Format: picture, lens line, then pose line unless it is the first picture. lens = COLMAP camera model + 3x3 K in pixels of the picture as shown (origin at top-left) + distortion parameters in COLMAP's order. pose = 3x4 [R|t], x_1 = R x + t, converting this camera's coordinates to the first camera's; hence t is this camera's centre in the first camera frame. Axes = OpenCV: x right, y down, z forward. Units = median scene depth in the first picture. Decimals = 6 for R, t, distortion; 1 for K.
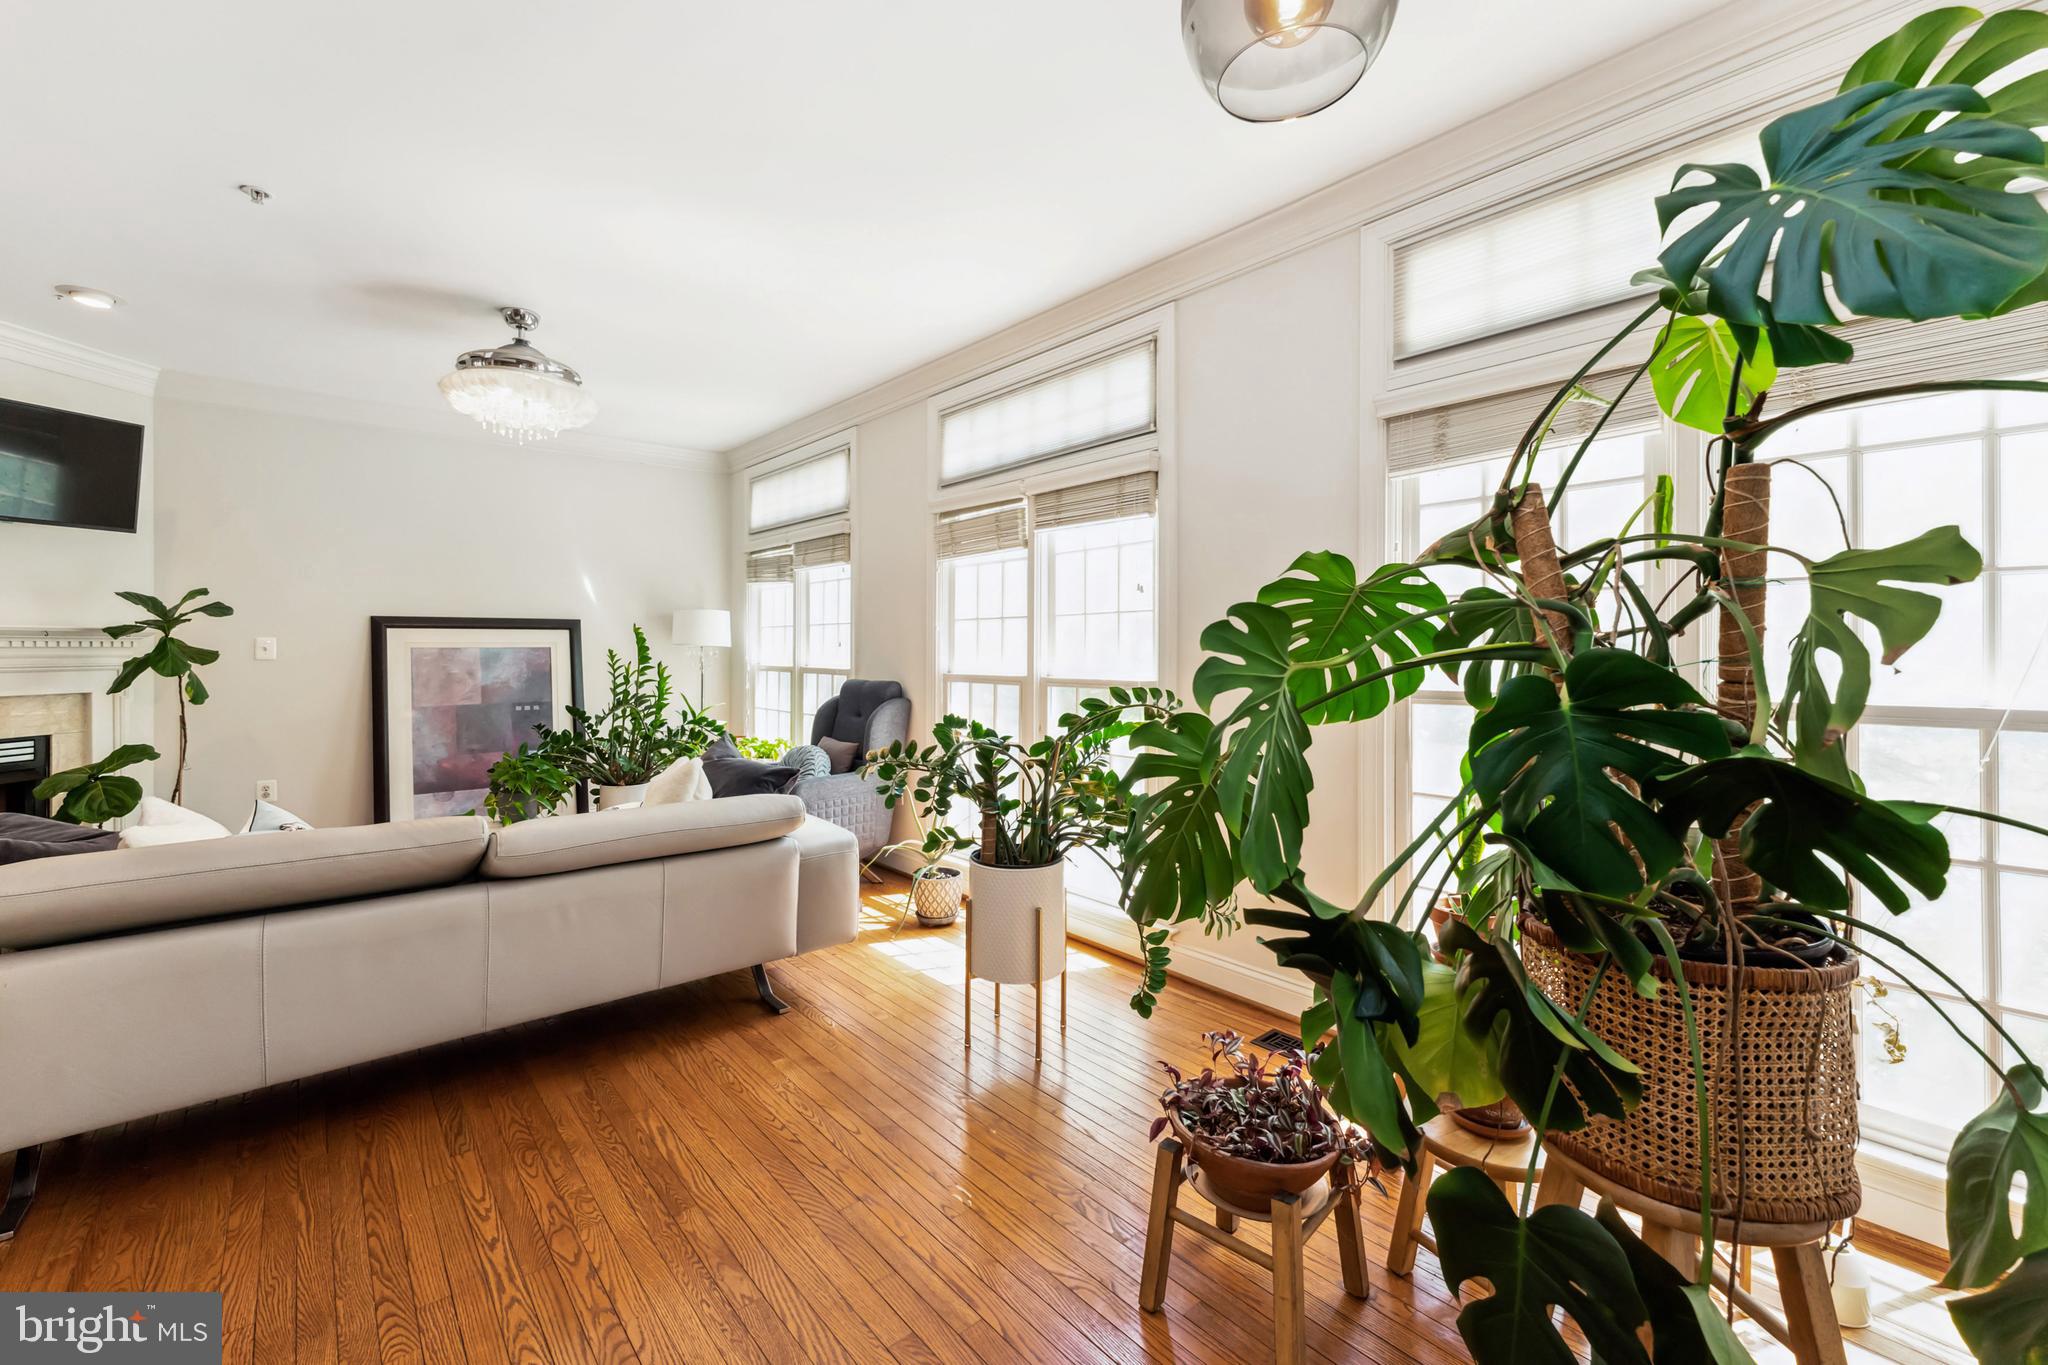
lens RADIAL K [[844.4, 0, 1021.4], [0, 844.4, 644.5], [0, 0, 1]] dist [0.006109, -0.002054]
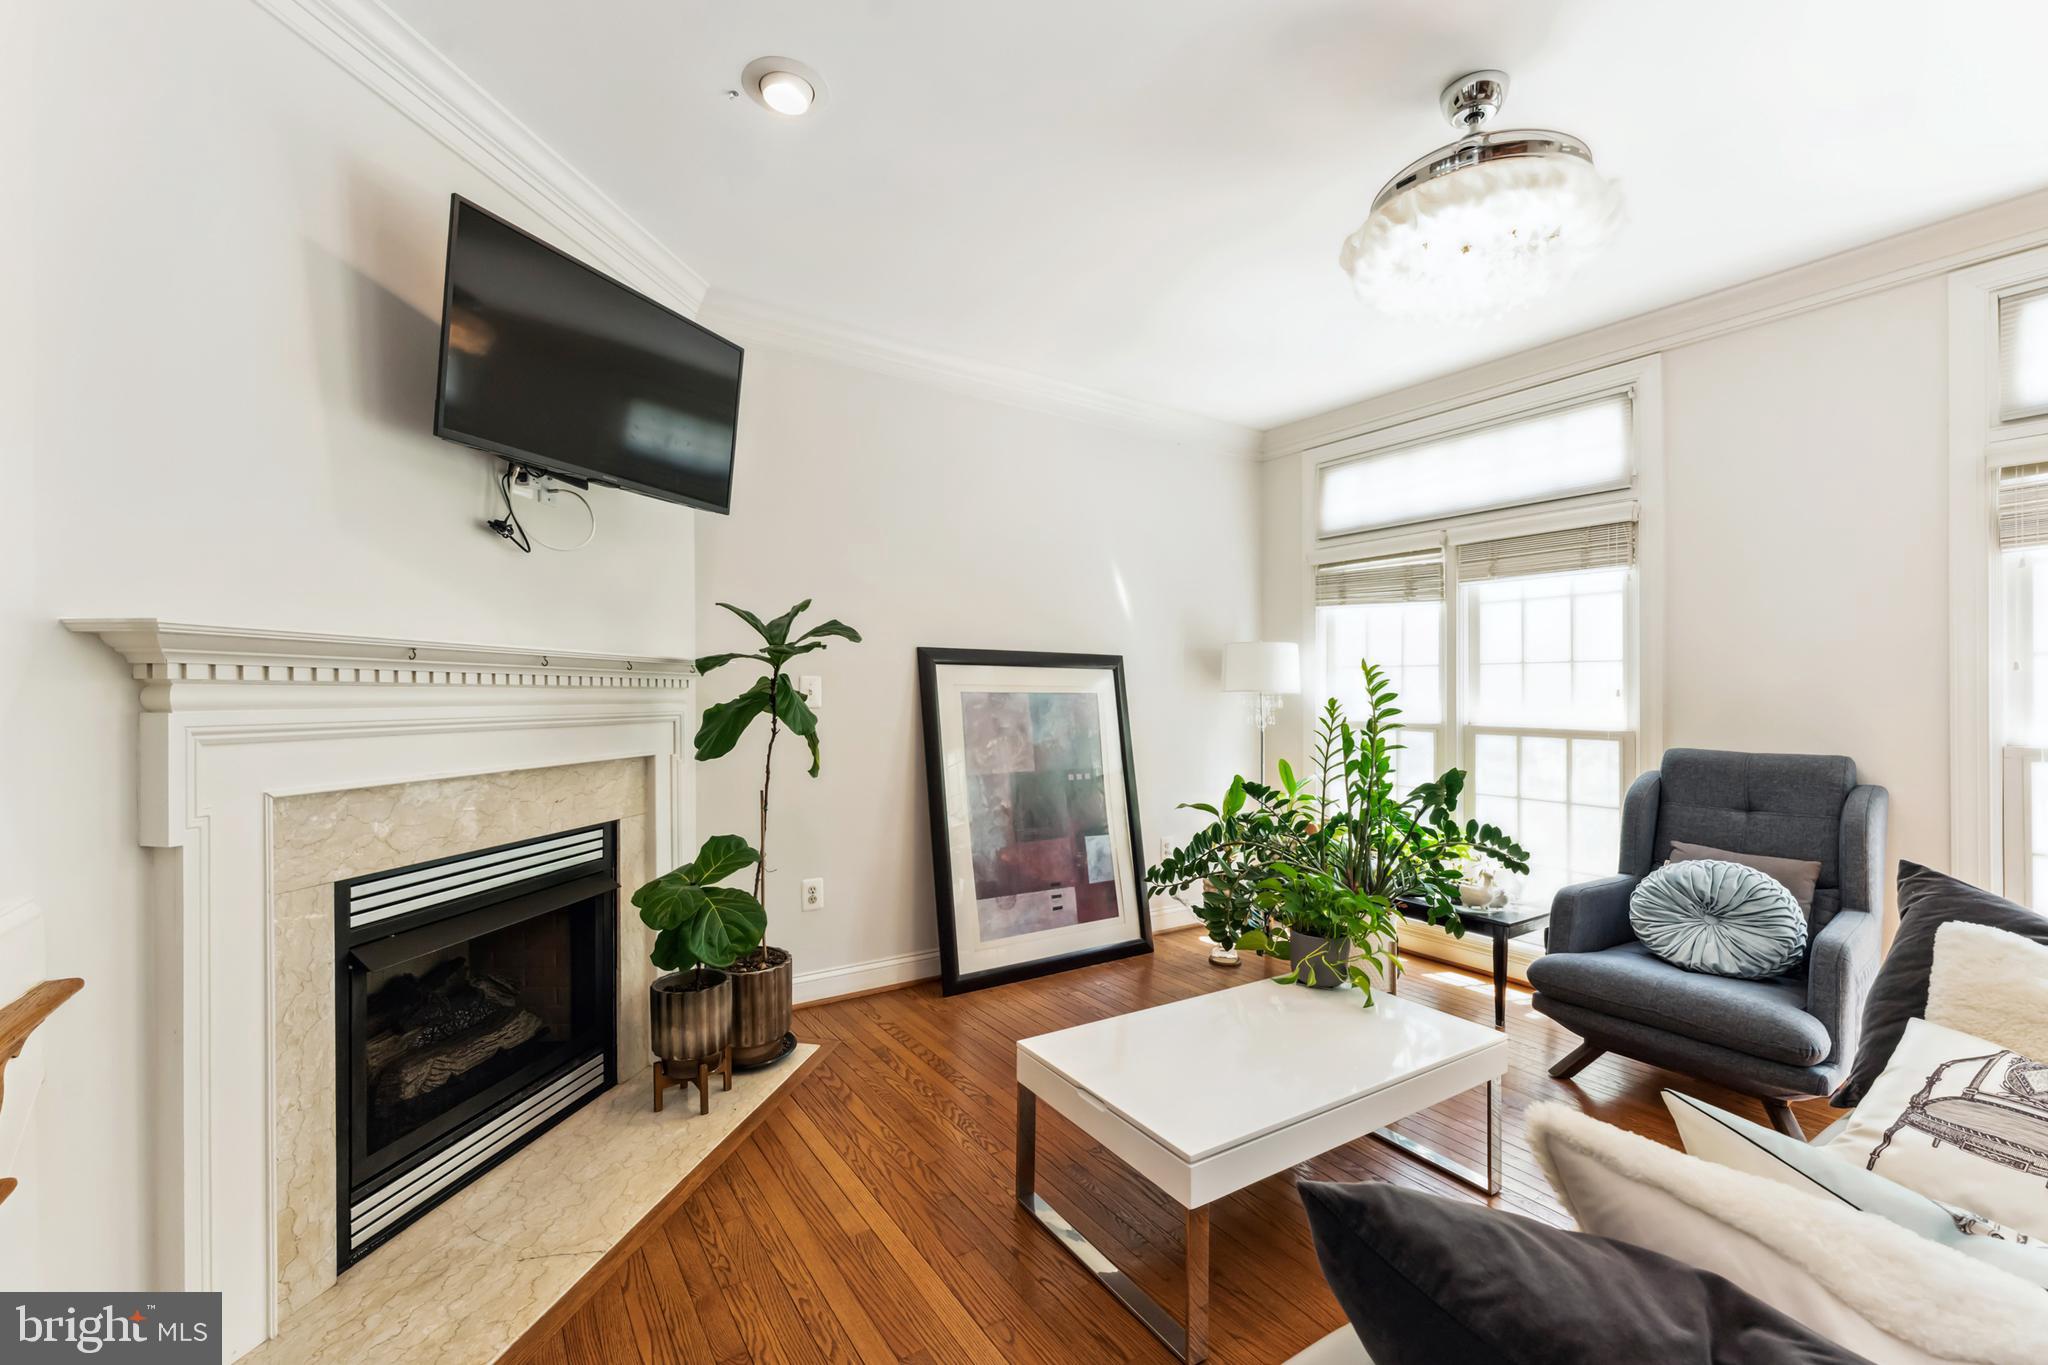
lens RADIAL K [[844.4, 0, 1021.2], [0, 844.4, 693.6], [0, 0, 1]] dist [0.006109, -0.002054]
pose [[0.992396, 0.010035, -0.122679, -0.591787], [-0.009788, 0.999949, 0.002623, 0.002694], [0.122699, -0.001403, 0.992443, 0.302542]]
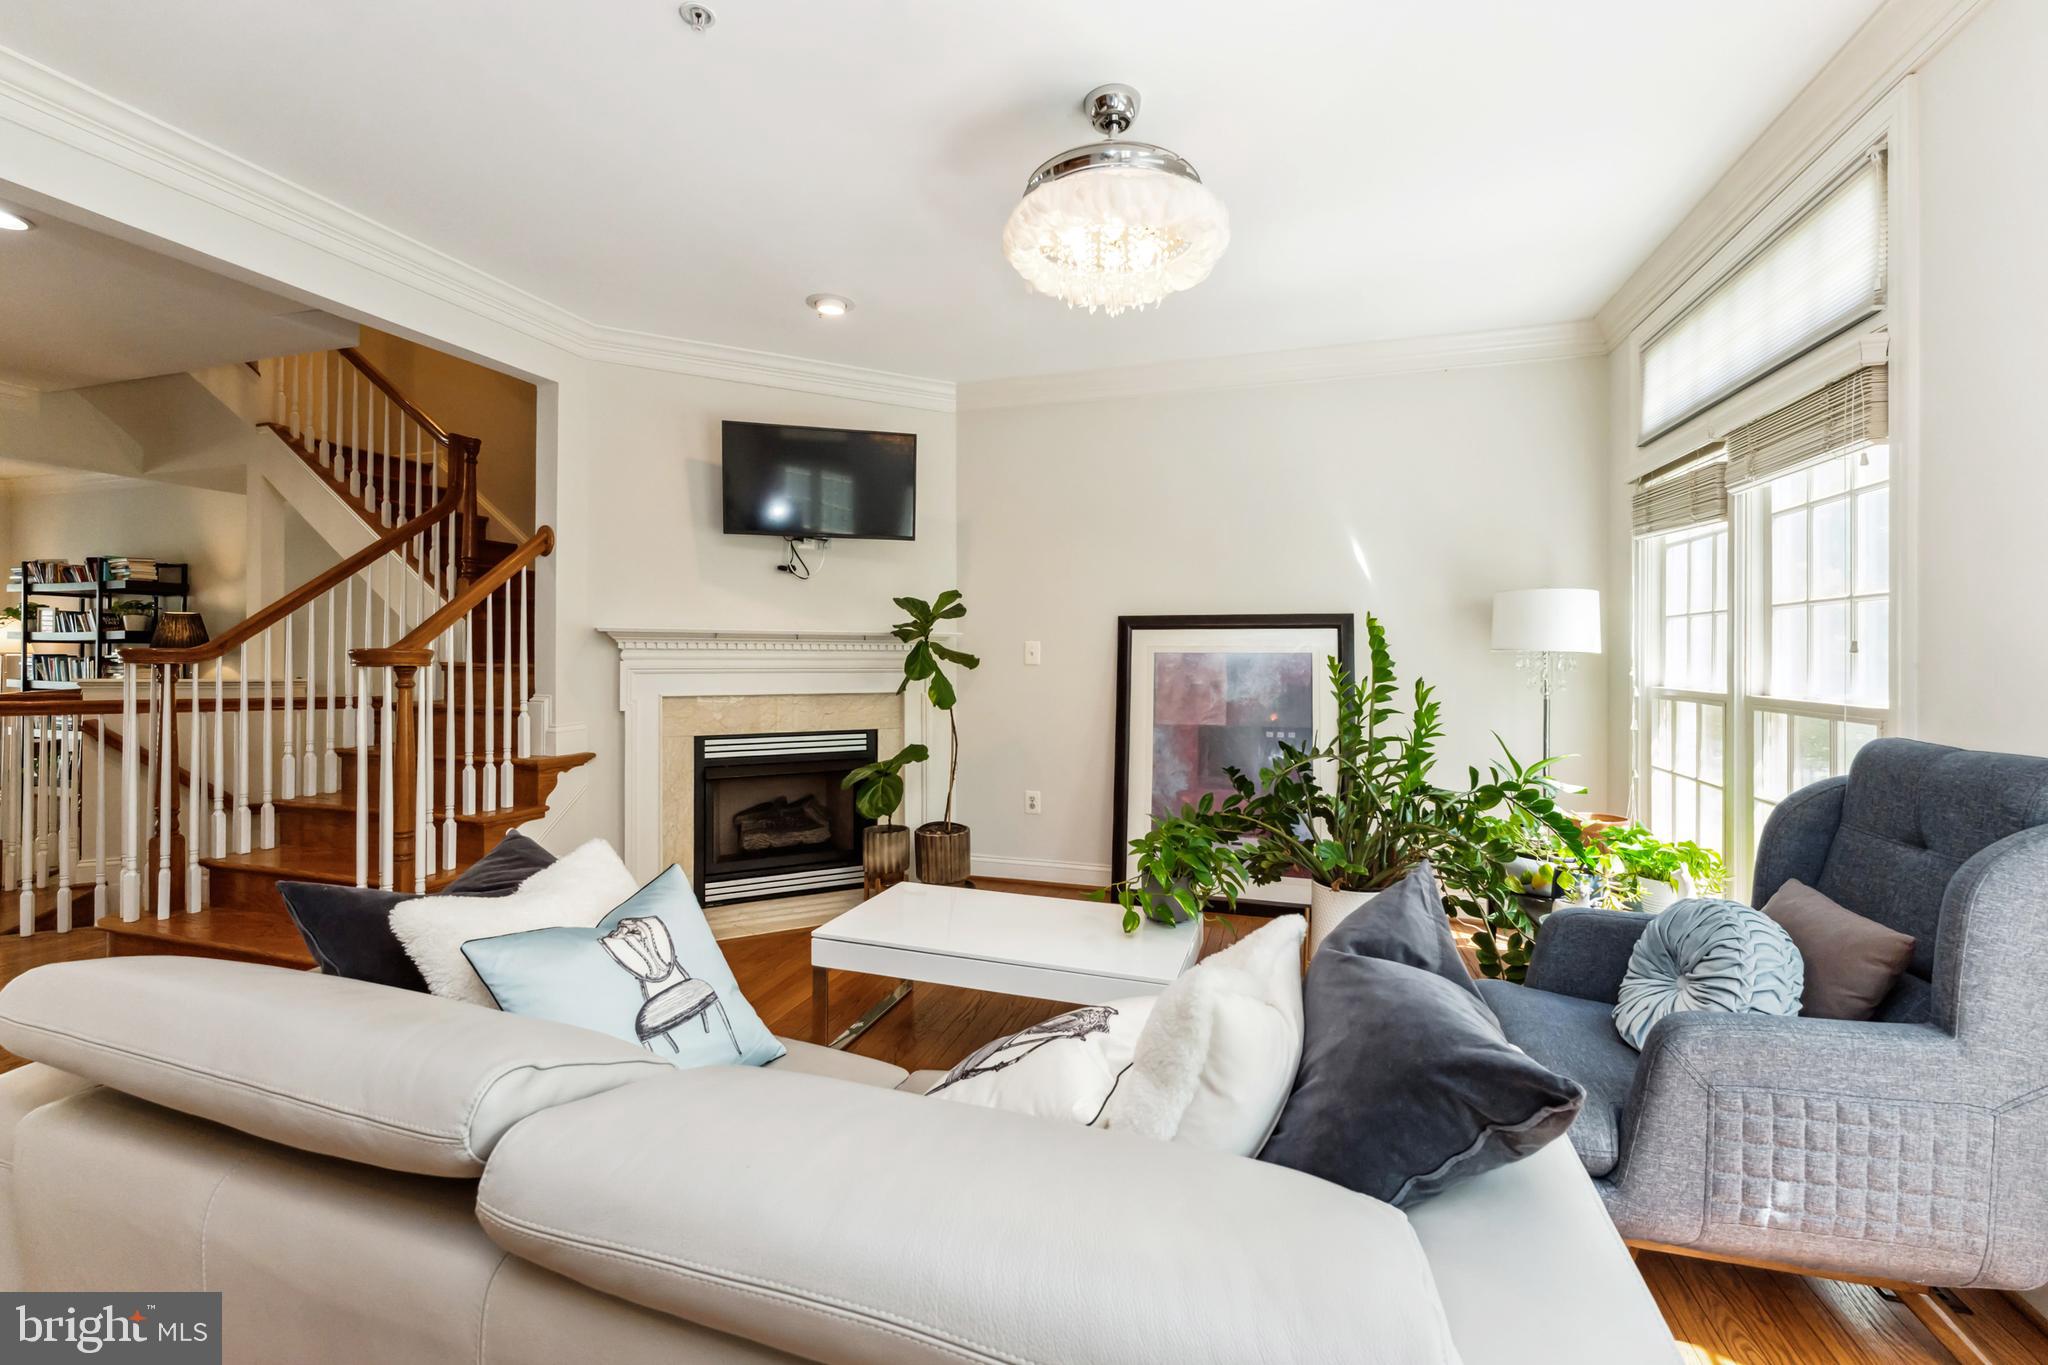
lens RADIAL K [[844.4, 0, 1022.8], [0, 844.4, 651.9], [0, 0, 1]] dist [0.006109, -0.002054]
pose [[0.524896, 0.002834, -0.851162, -0.080469], [-0.002997, 0.999994, 0.001482, 0.002338], [0.851161, 0.001773, 0.524901, 0.456990]]
